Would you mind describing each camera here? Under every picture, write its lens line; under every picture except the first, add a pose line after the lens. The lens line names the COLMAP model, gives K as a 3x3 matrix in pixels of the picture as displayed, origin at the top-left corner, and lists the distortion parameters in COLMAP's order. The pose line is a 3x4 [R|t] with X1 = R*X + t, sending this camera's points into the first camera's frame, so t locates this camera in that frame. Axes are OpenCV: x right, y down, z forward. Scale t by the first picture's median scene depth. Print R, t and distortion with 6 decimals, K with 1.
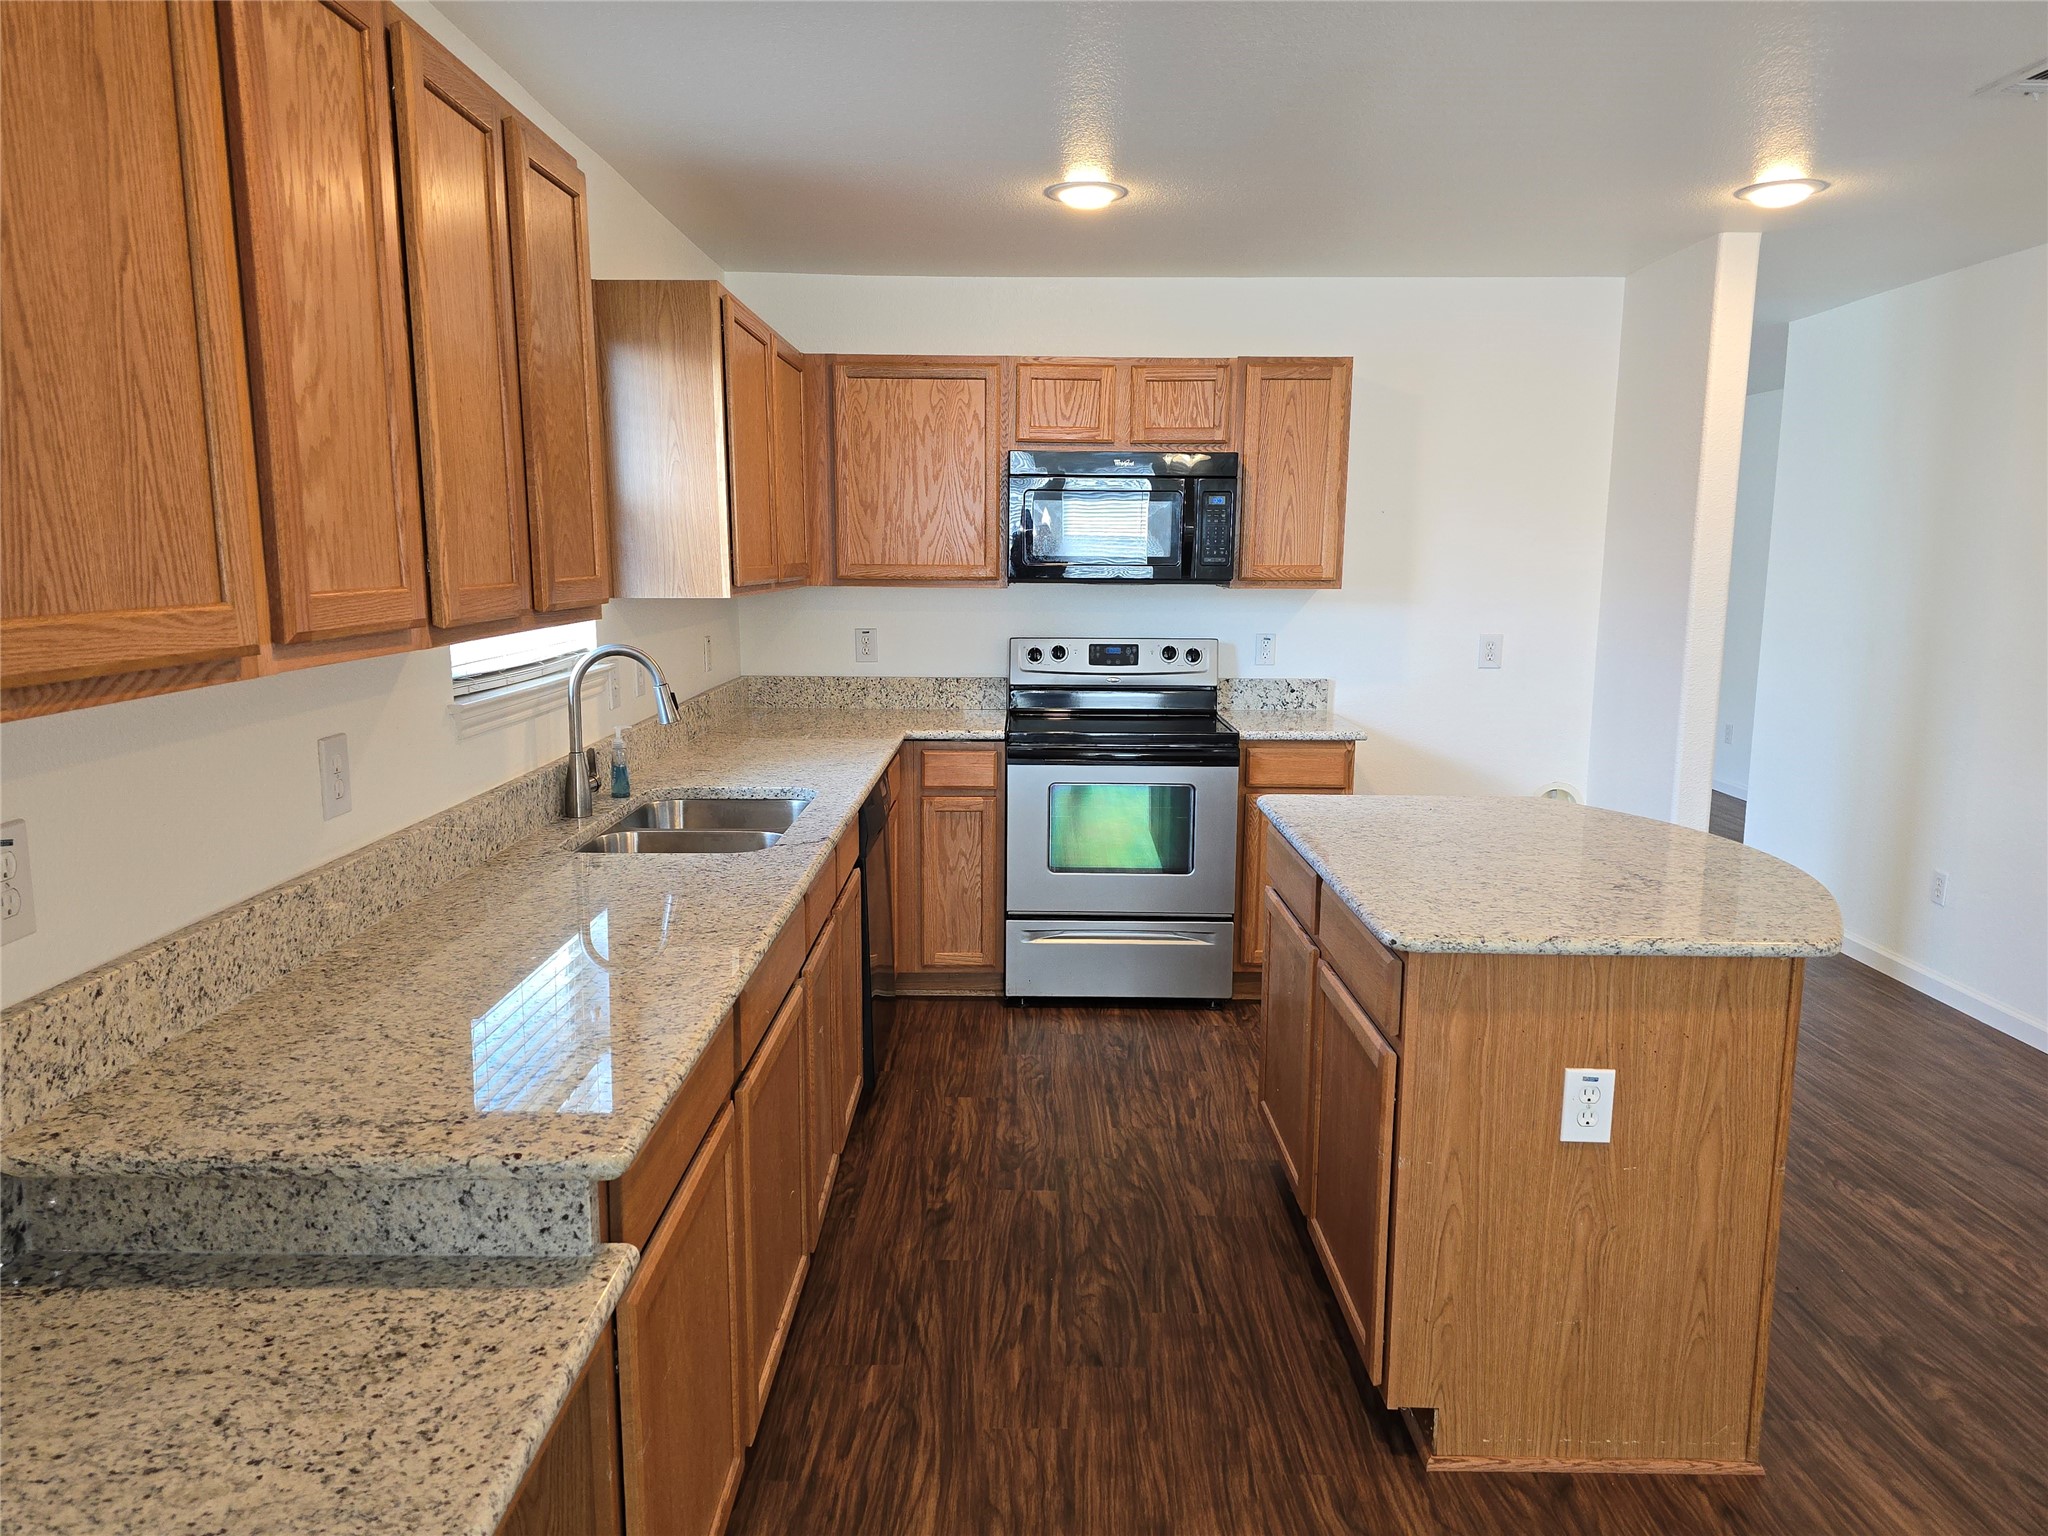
lens RADIAL K [[1403.5, 0, 1026.5], [0, 1403.5, 783.4], [0, 0, 1]] dist [0.084100, -0.082114]
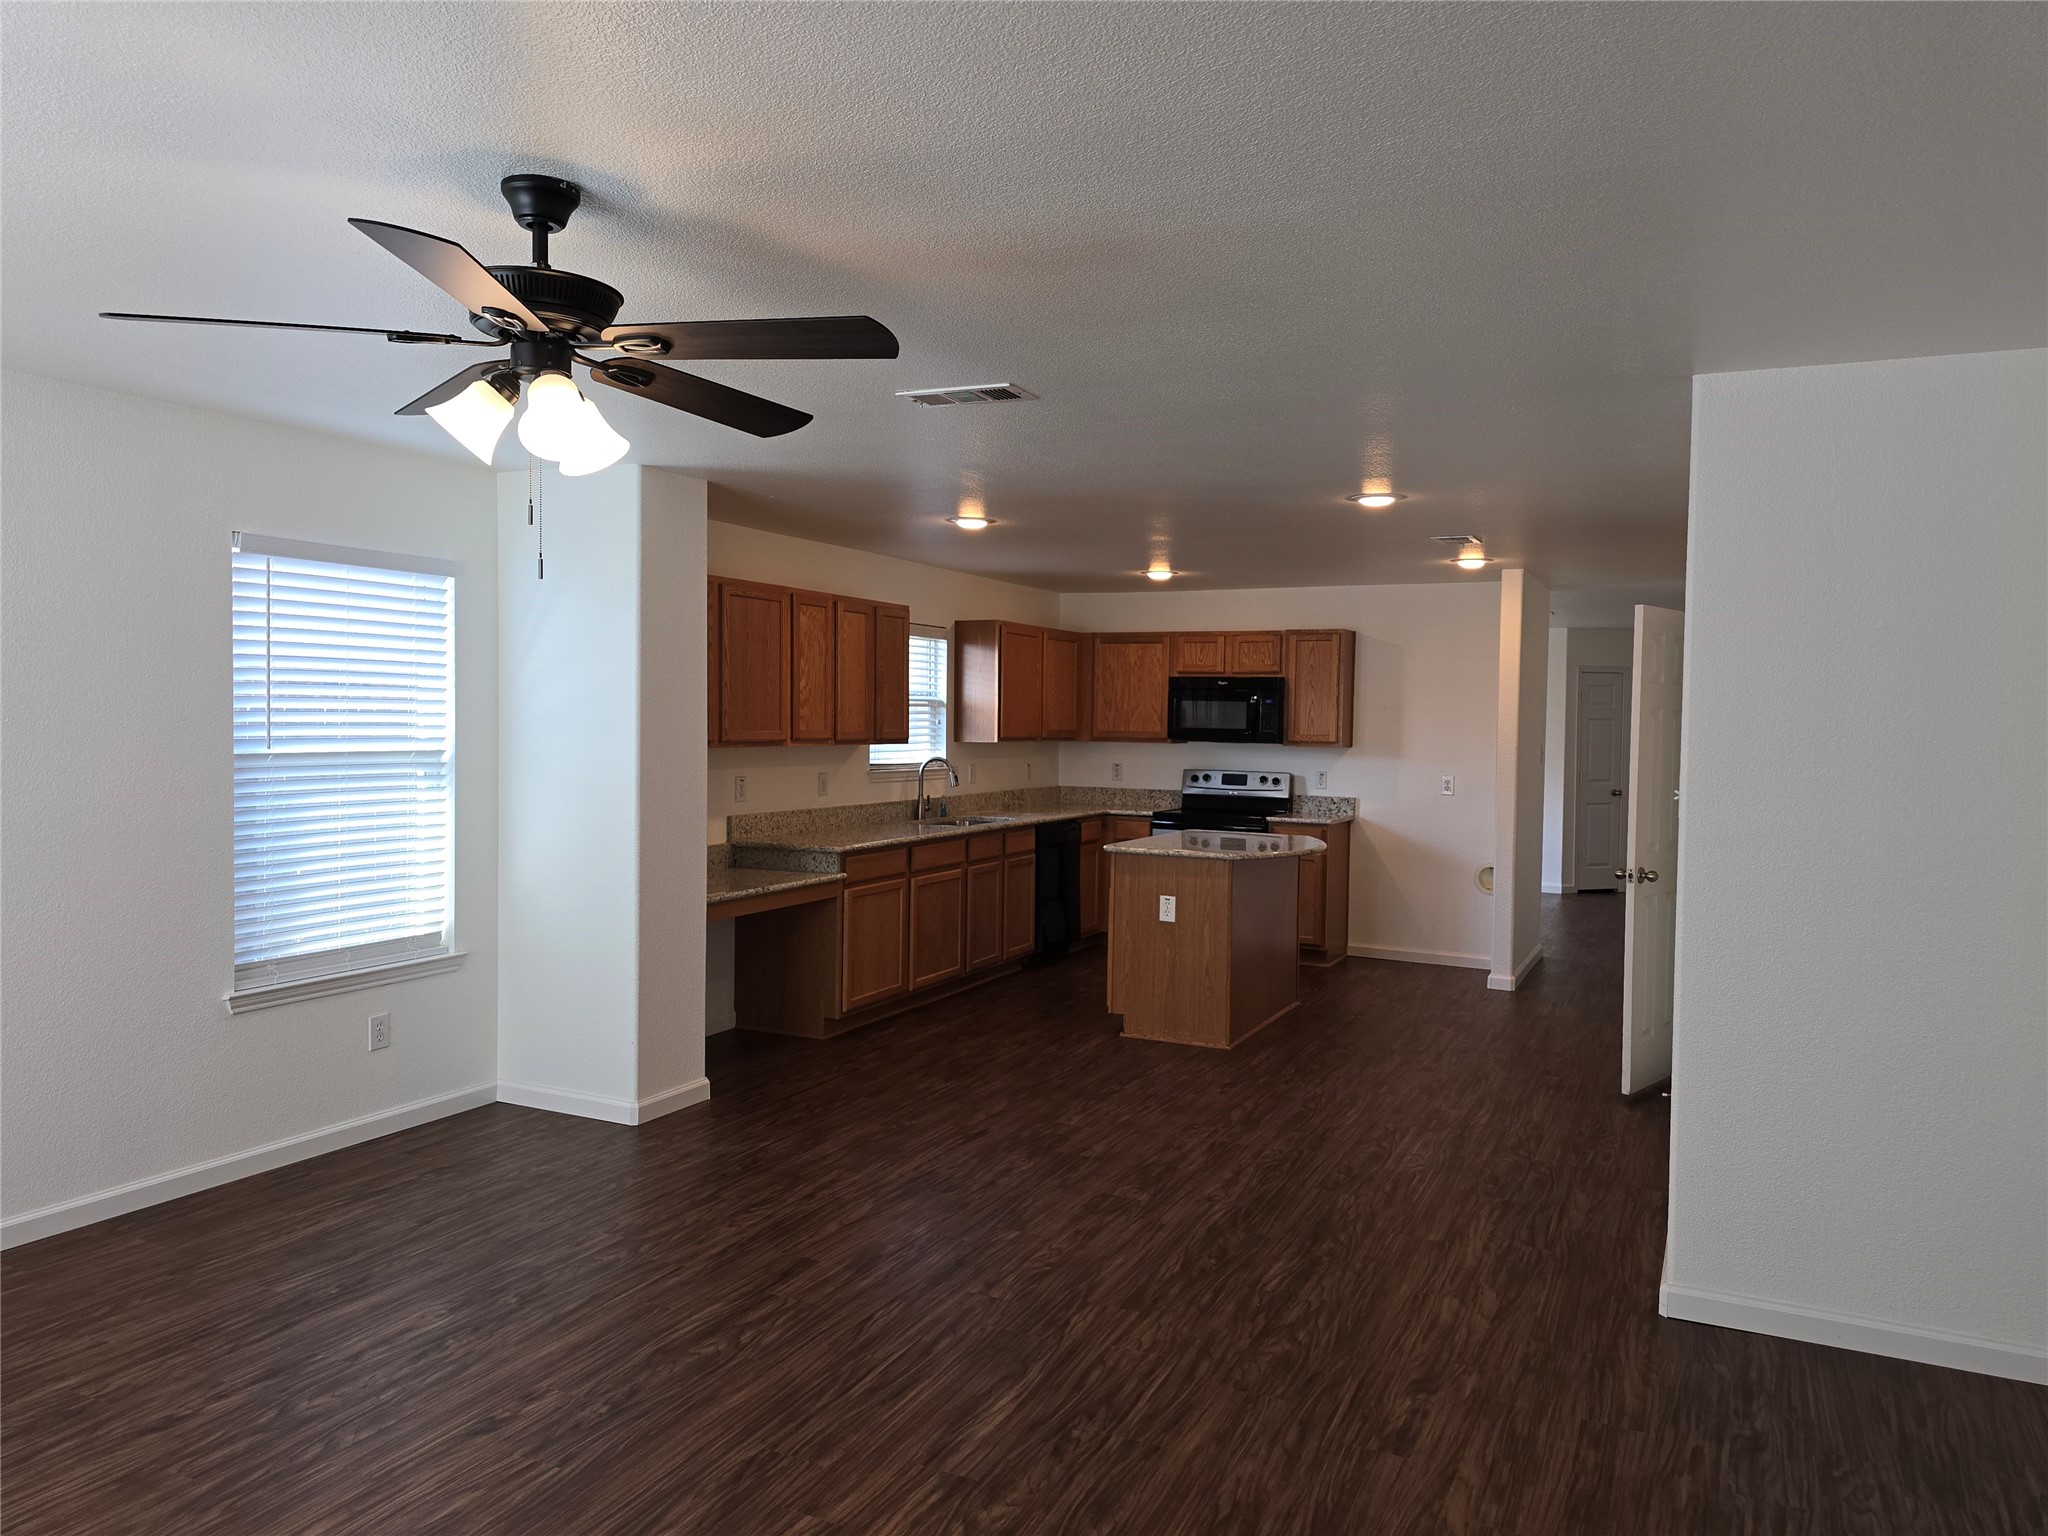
lens RADIAL K [[1384.2, 0, 1023.8], [0, 1384.2, 755.0], [0, 0, 1]] dist [0.081496, -0.074953]
pose [[0.900272, 0.020540, -0.434842, 0.668166], [-0.082654, 0.988782, -0.124416, 0.142095], [0.427409, 0.147950, 0.891870, -0.858432]]
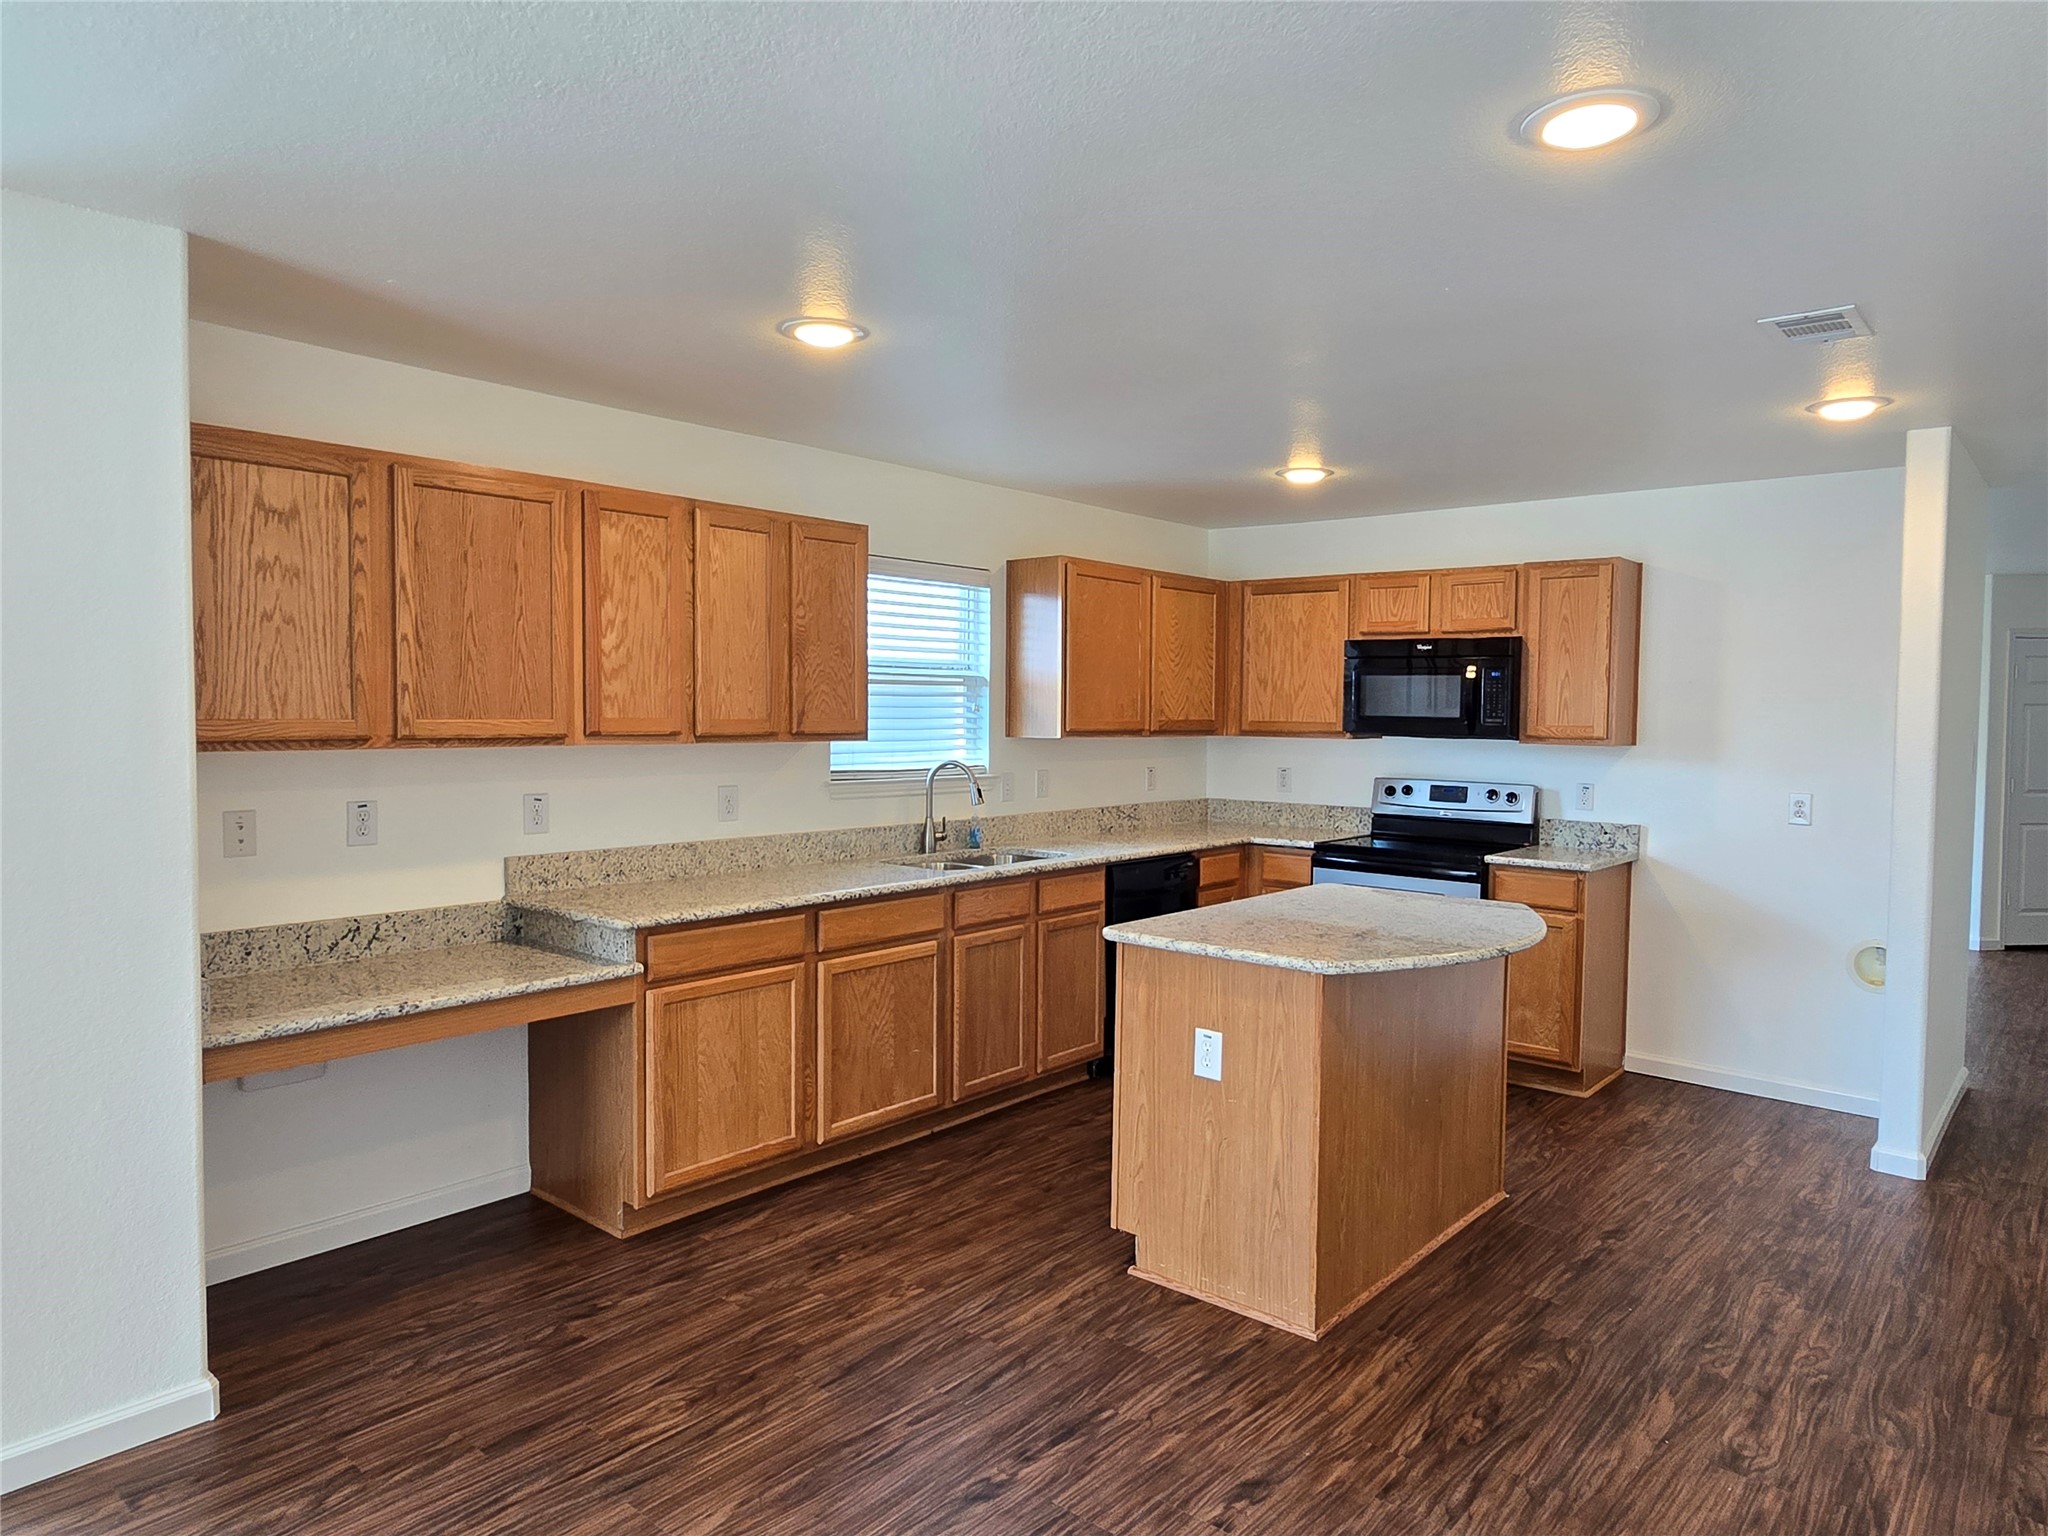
lens RADIAL K [[1280.2, 0, 1038.5], [0, 1280.2, 766.2], [0, 0, 1]] dist [-0.029929, 0.039182]
pose [[0.765346, 0.031767, -0.642835, 0.557167], [-0.112937, 0.989913, -0.085541, 0.025293], [0.633633, 0.138068, 0.761213, -0.118776]]
